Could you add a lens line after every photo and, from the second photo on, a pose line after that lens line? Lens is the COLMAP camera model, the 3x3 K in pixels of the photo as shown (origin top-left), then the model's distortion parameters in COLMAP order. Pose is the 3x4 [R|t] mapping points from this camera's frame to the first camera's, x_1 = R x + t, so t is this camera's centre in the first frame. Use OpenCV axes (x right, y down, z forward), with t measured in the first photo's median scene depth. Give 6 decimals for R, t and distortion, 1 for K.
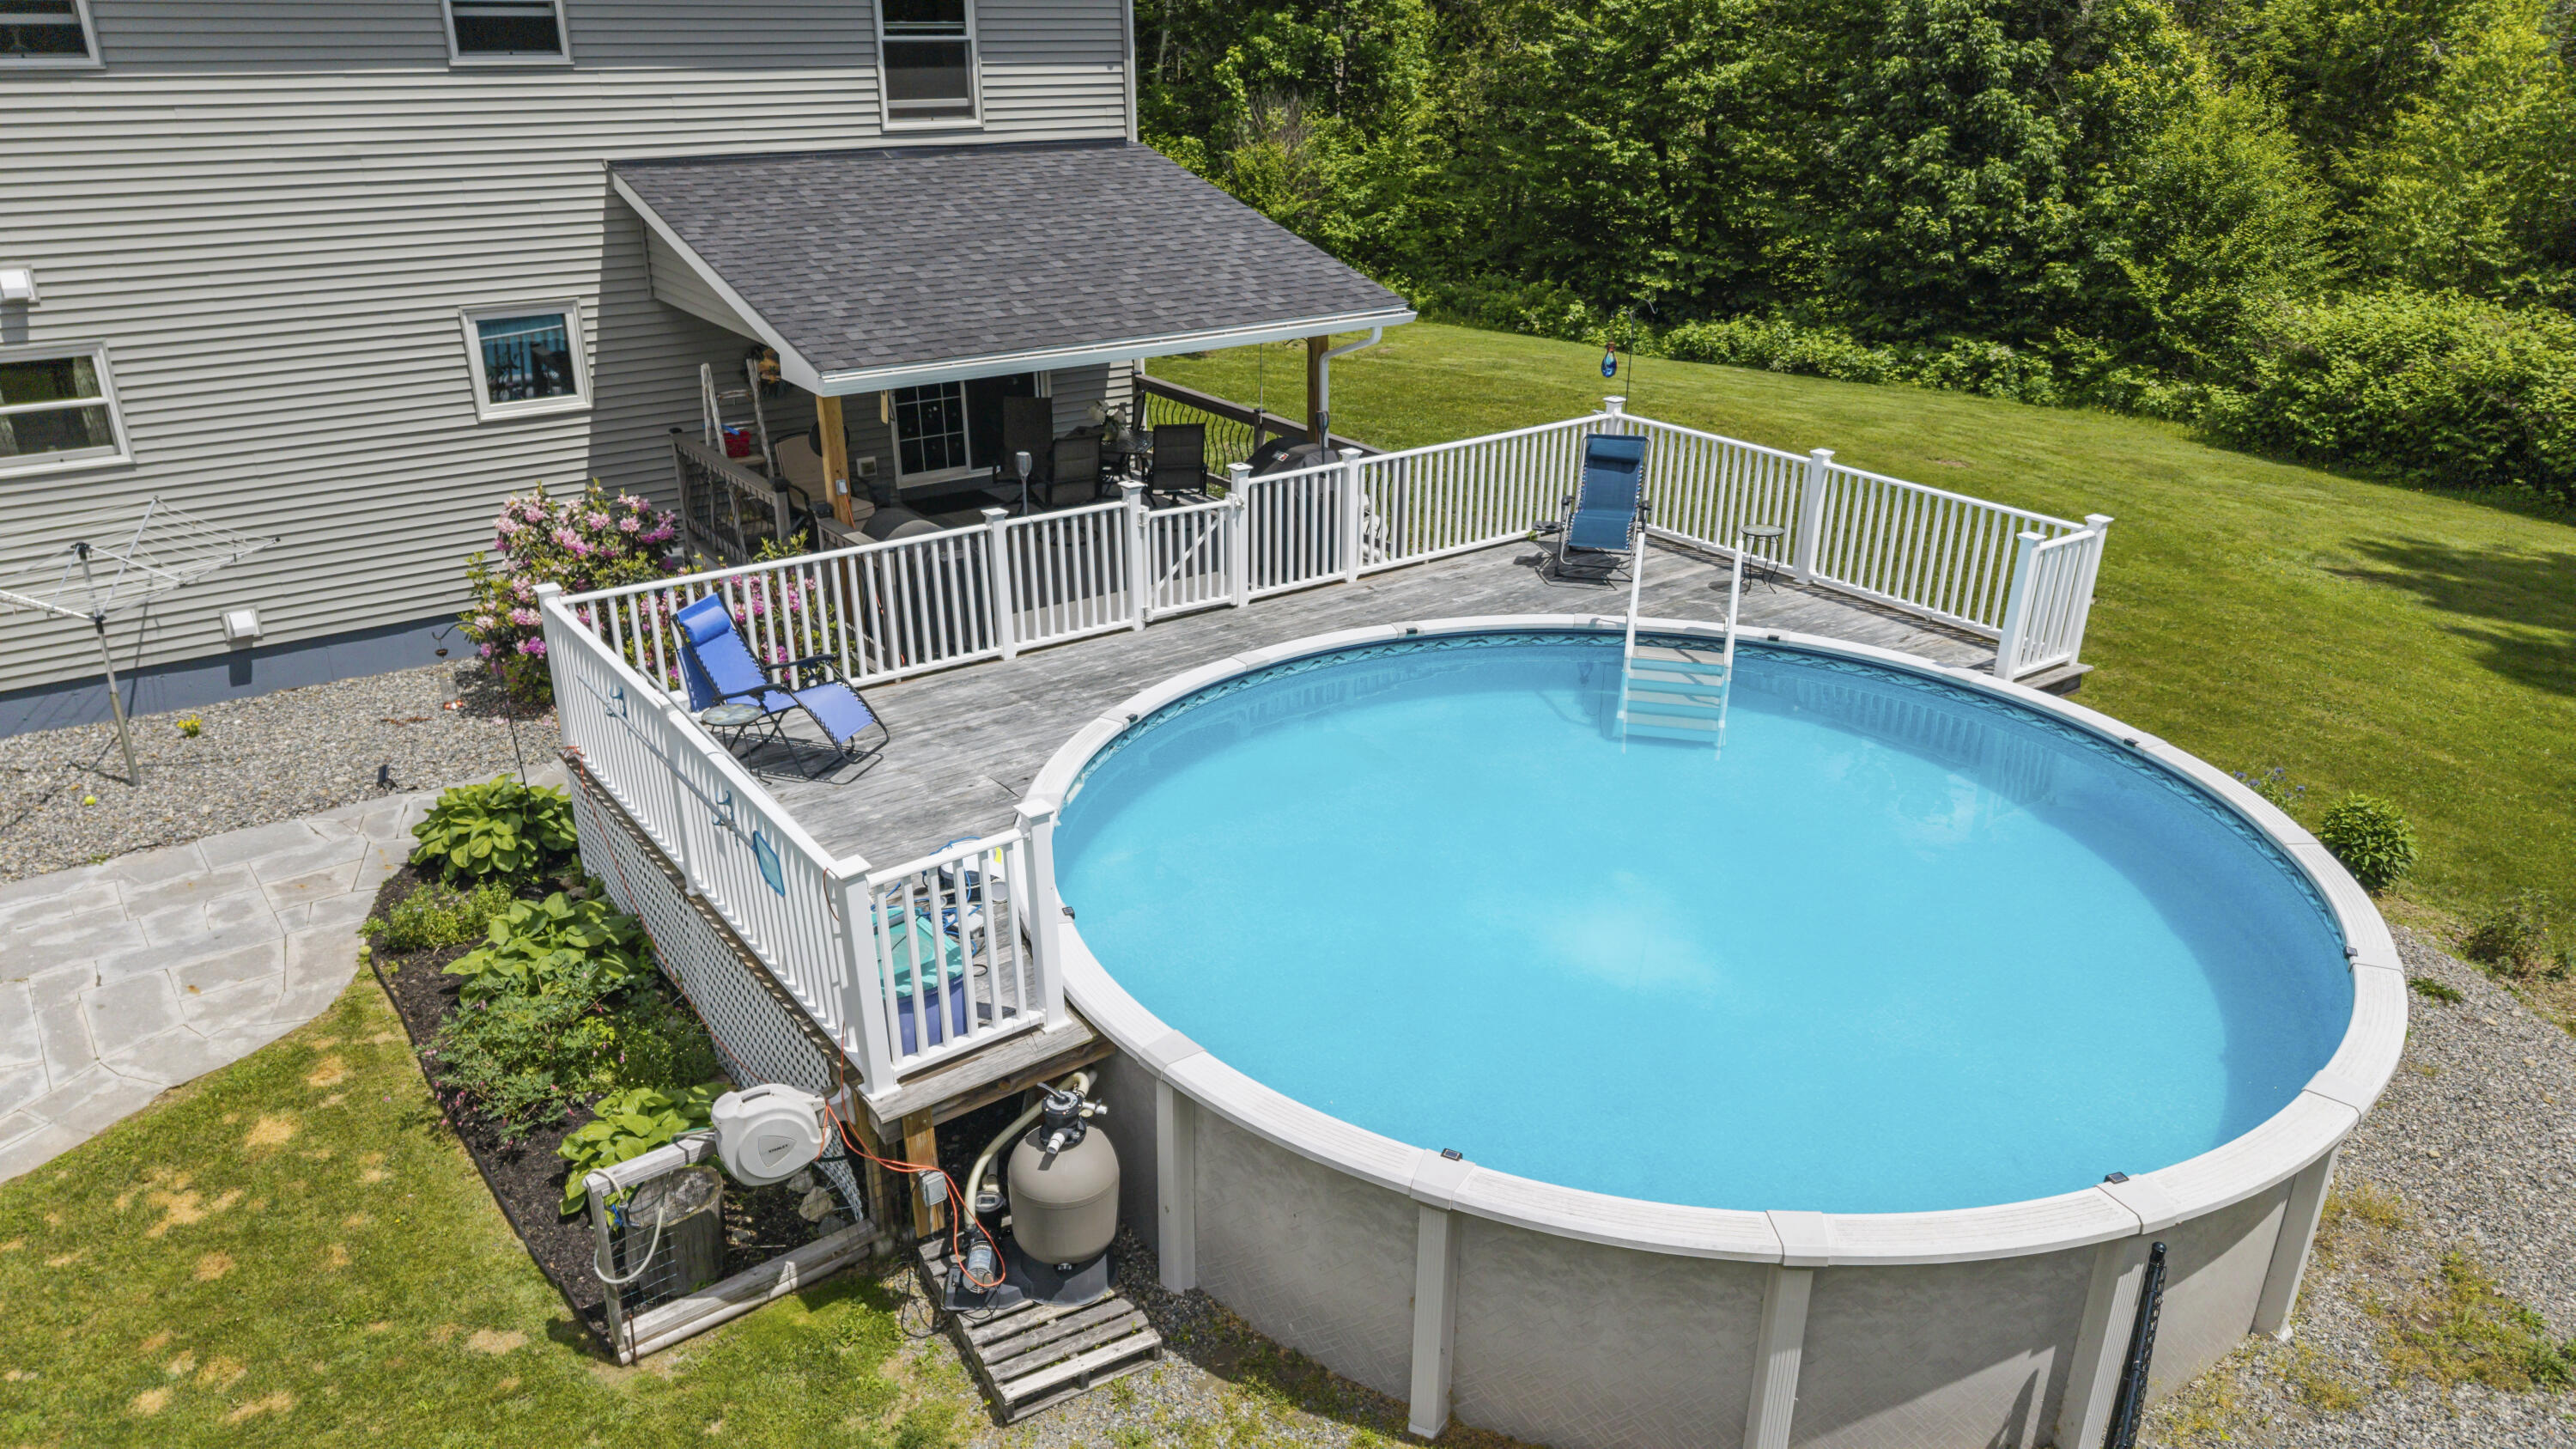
lens RADIAL K [[1802.2, 0, 1288.0], [0, 1802.2, 724.5], [0, 0, 1]] dist [0.063726, -0.088045]
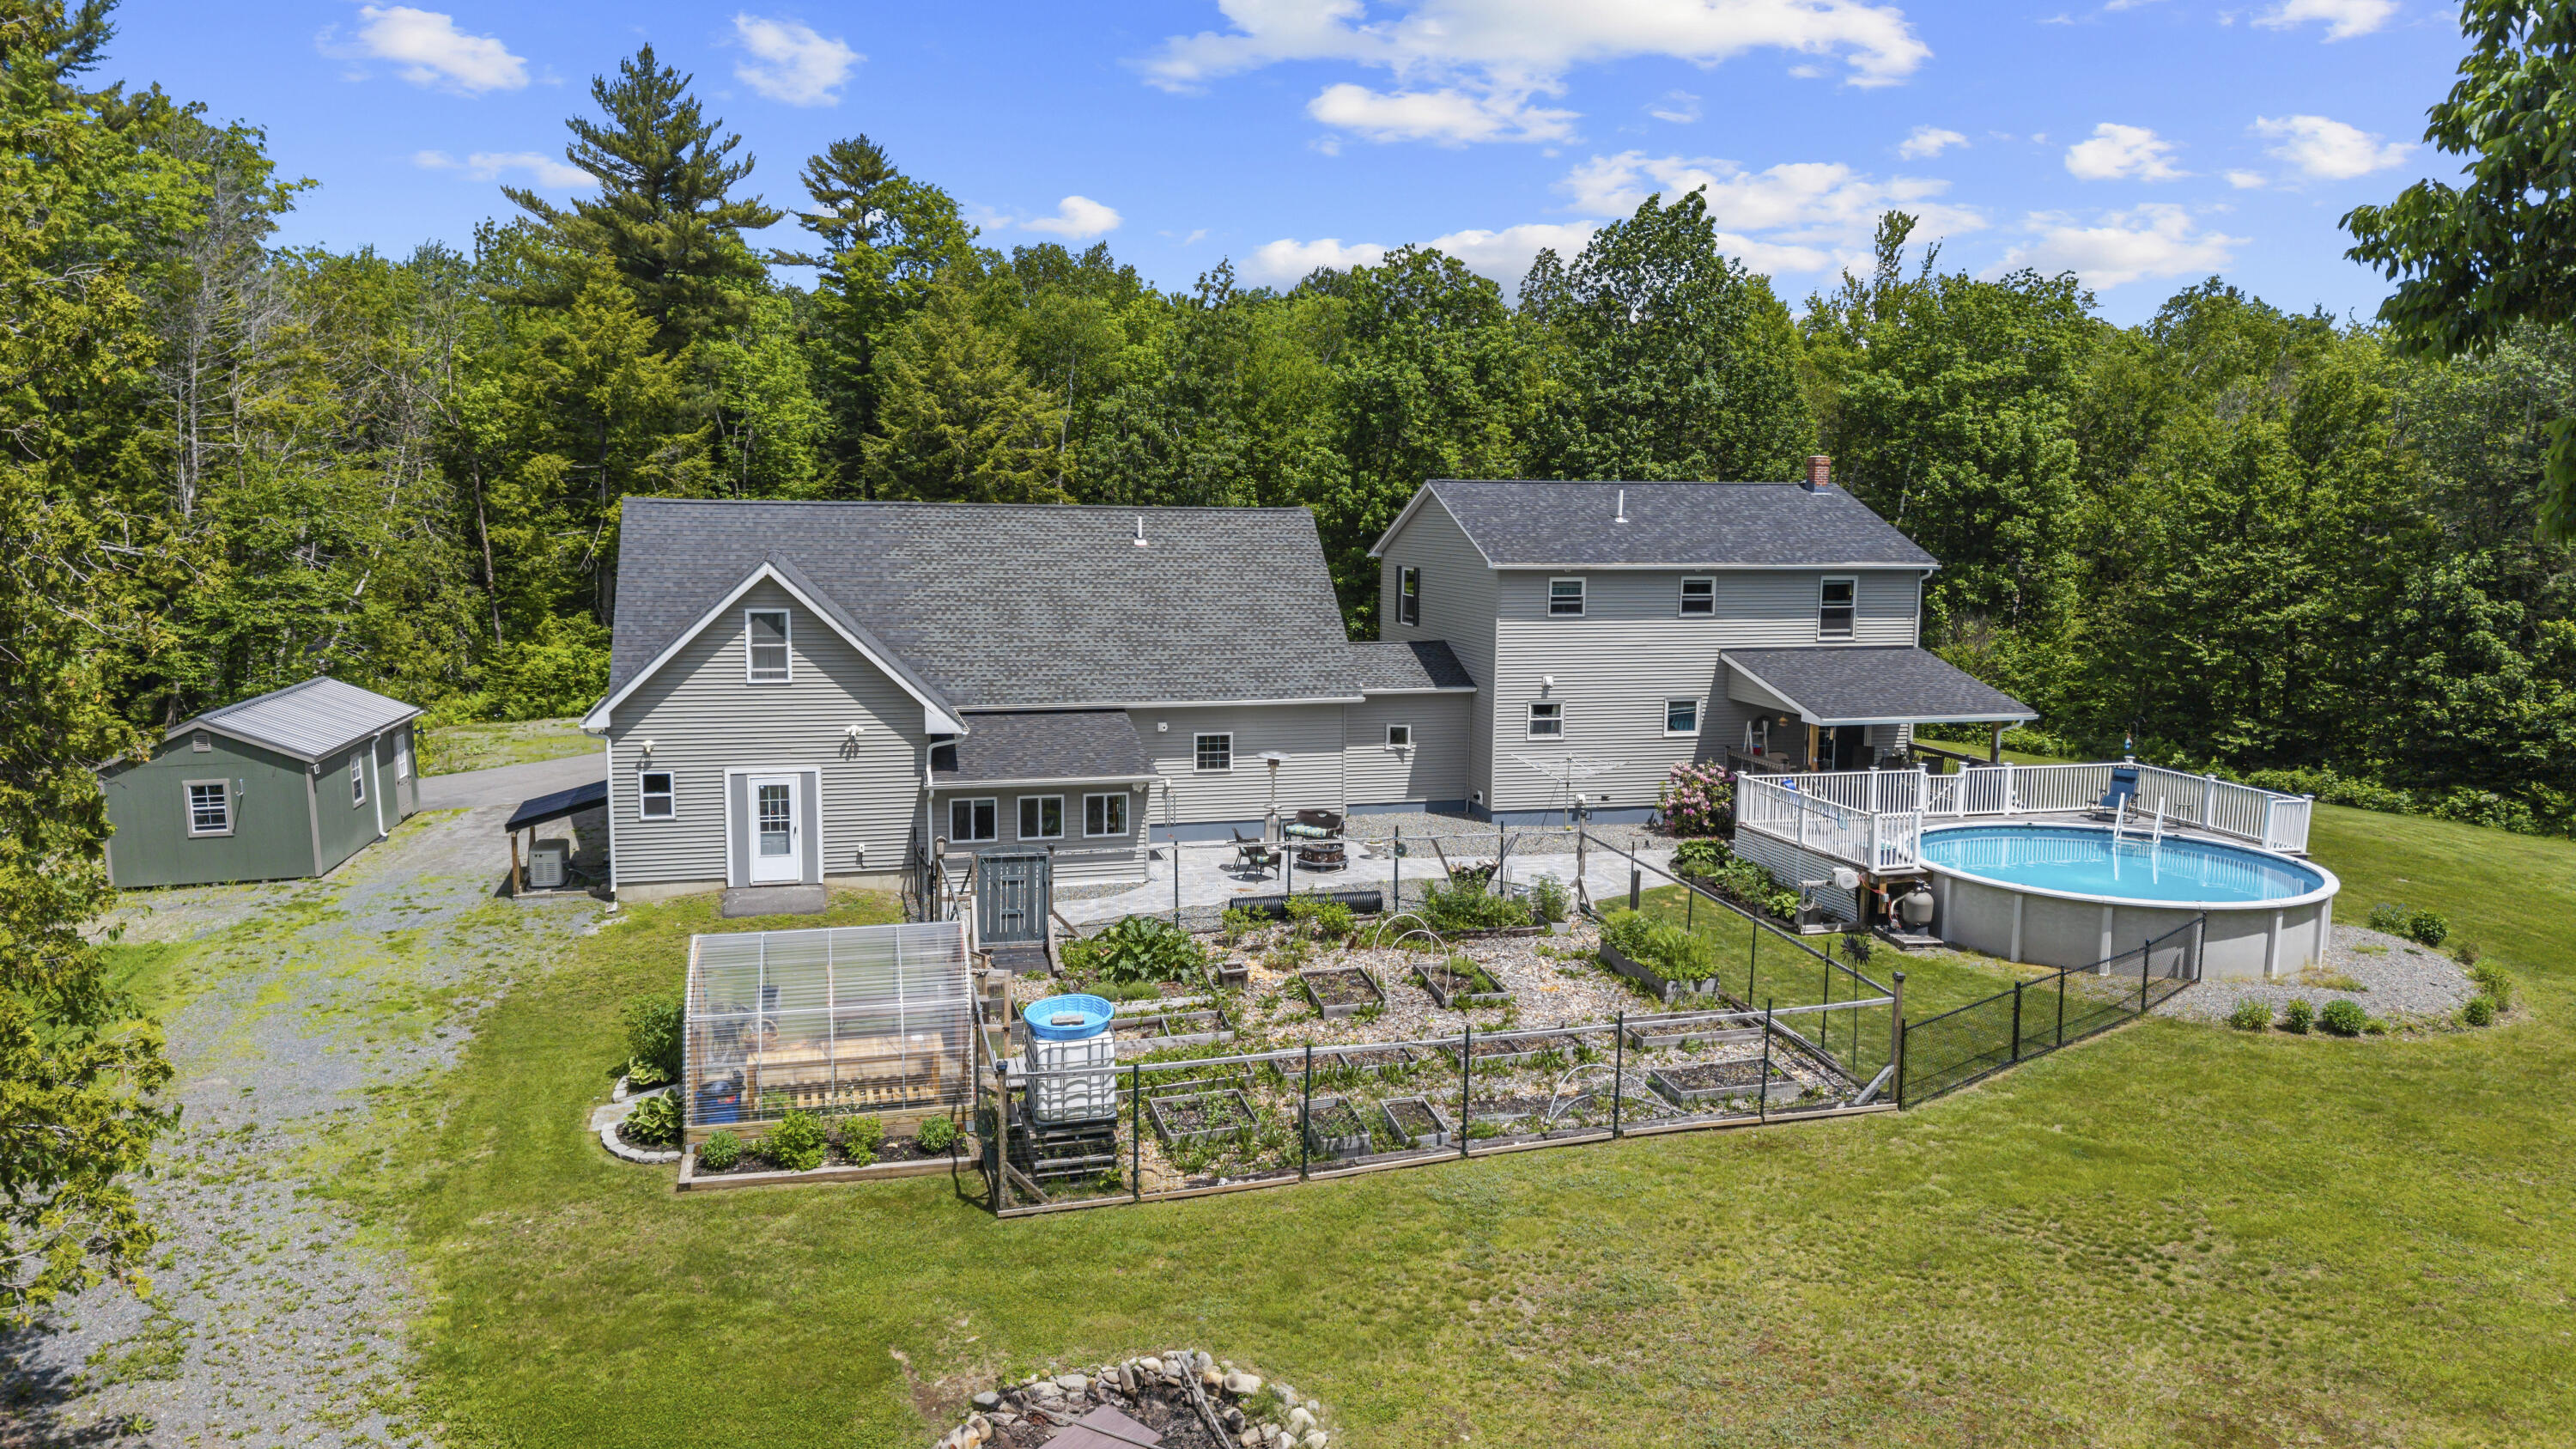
lens RADIAL K [[1738.2, 0, 1293.6], [0, 1738.2, 646.2], [0, 0, 1]] dist [0.066425, -0.071959]
pose [[0.933360, 0.034940, -0.357237, -0.011028], [-0.138451, 0.953279, -0.268498, 0.198770], [0.331165, 0.300065, 0.894590, -0.647311]]
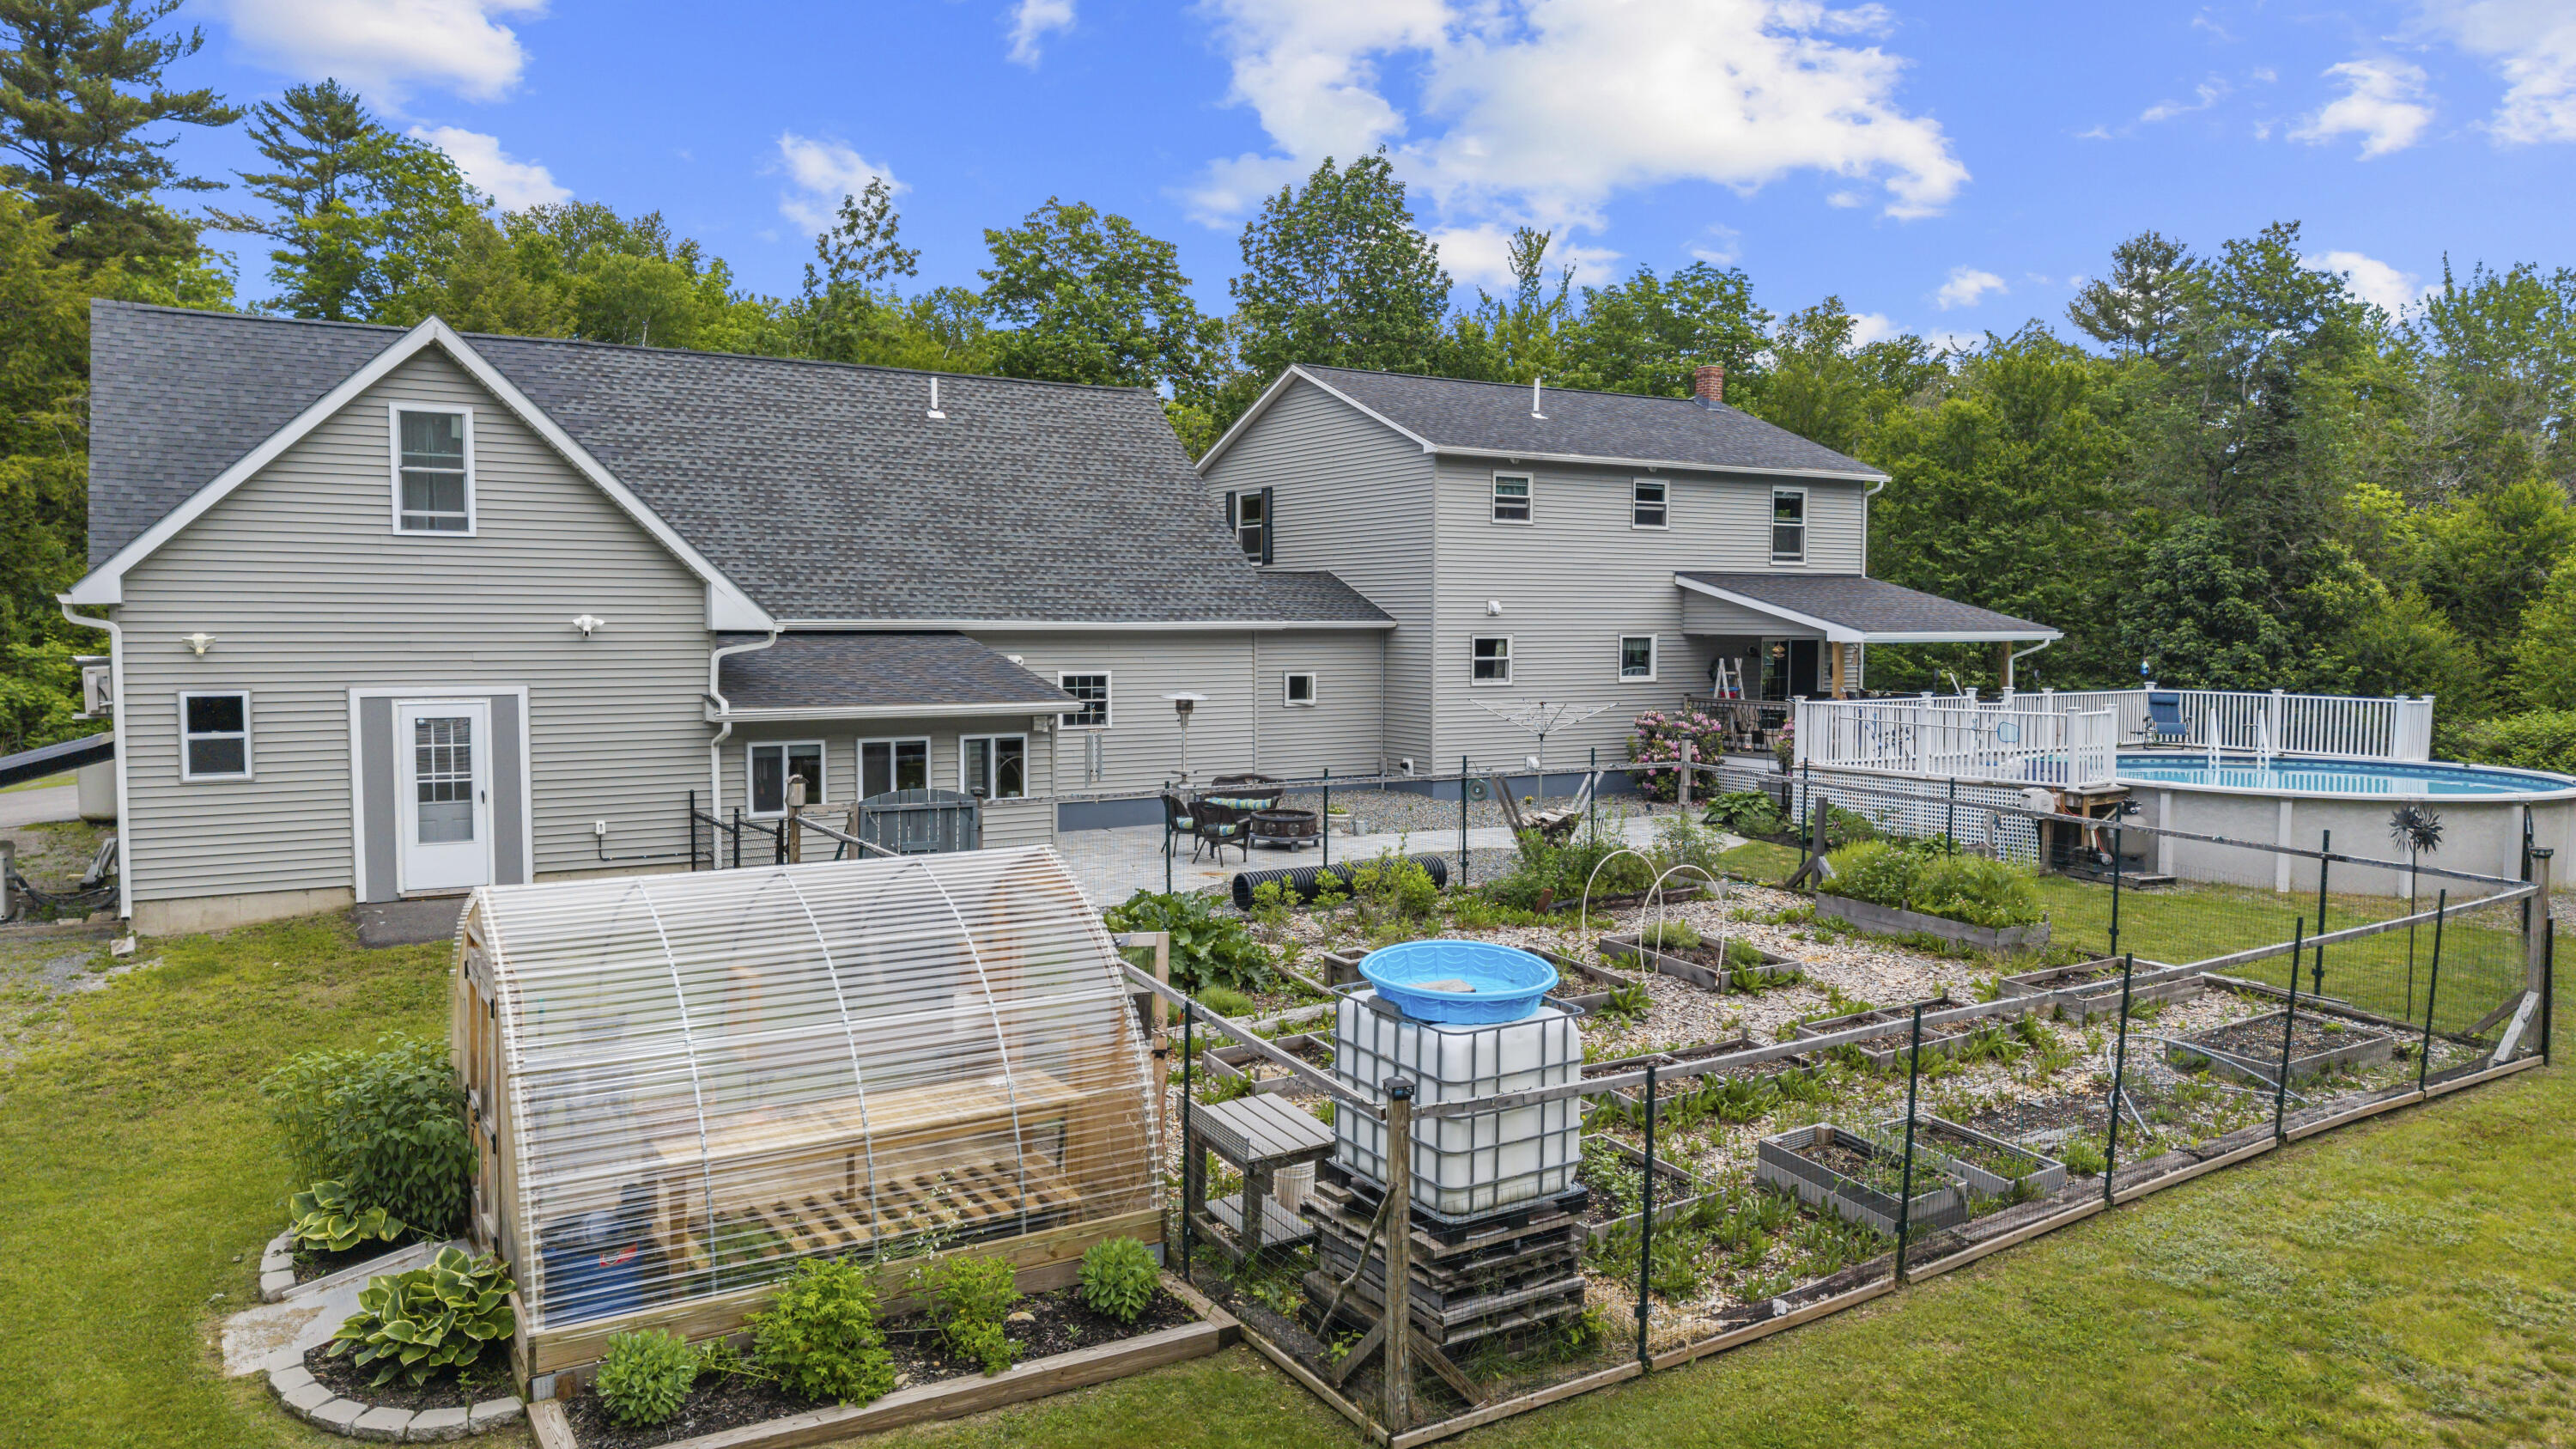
lens RADIAL K [[1768.4, 0, 1295.6], [0, 1768.4, 667.5], [0, 0, 1]] dist [-0.020778, 0.056041]
pose [[0.996943, -0.003328, -0.078068, -0.268011], [-0.023375, 0.940641, -0.338598, 0.215368], [0.074560, 0.339388, 0.937687, -0.401186]]
